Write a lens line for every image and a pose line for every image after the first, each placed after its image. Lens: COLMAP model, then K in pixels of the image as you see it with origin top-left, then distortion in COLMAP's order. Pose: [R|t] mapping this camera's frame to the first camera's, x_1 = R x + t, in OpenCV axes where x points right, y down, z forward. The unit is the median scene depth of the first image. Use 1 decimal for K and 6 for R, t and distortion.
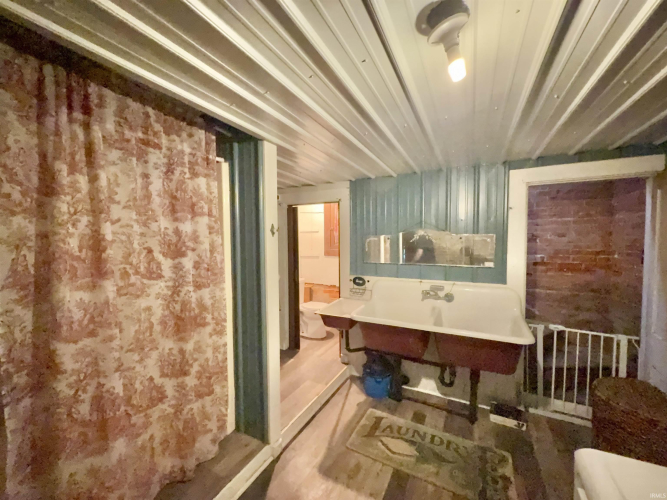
lens RADIAL K [[266.2, 0, 332.2], [0, 266.2, 251.4], [0, 0, 1]] dist [-0.000442, -0.000144]
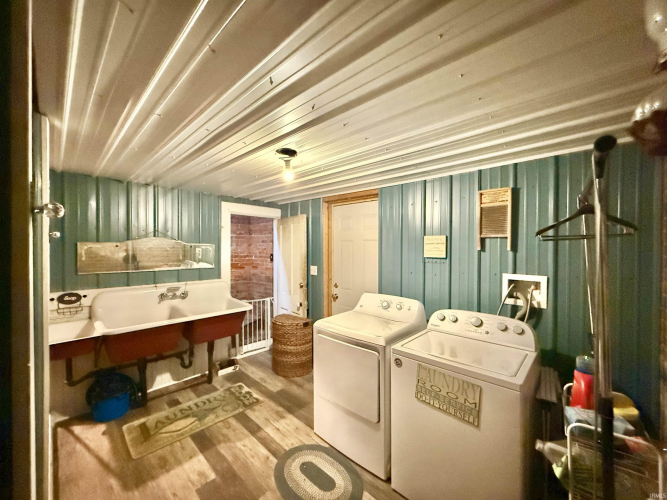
lens RADIAL K [[266.2, 0, 332.8], [0, 266.2, 250.5], [0, 0, 1]] dist [-0.000442, -0.000144]
pose [[0.268274, -0.000704, 0.963342, -0.597026], [0.035785, 0.999317, -0.009235, 0.004450], [-0.962678, 0.036951, 0.268116, 0.011683]]
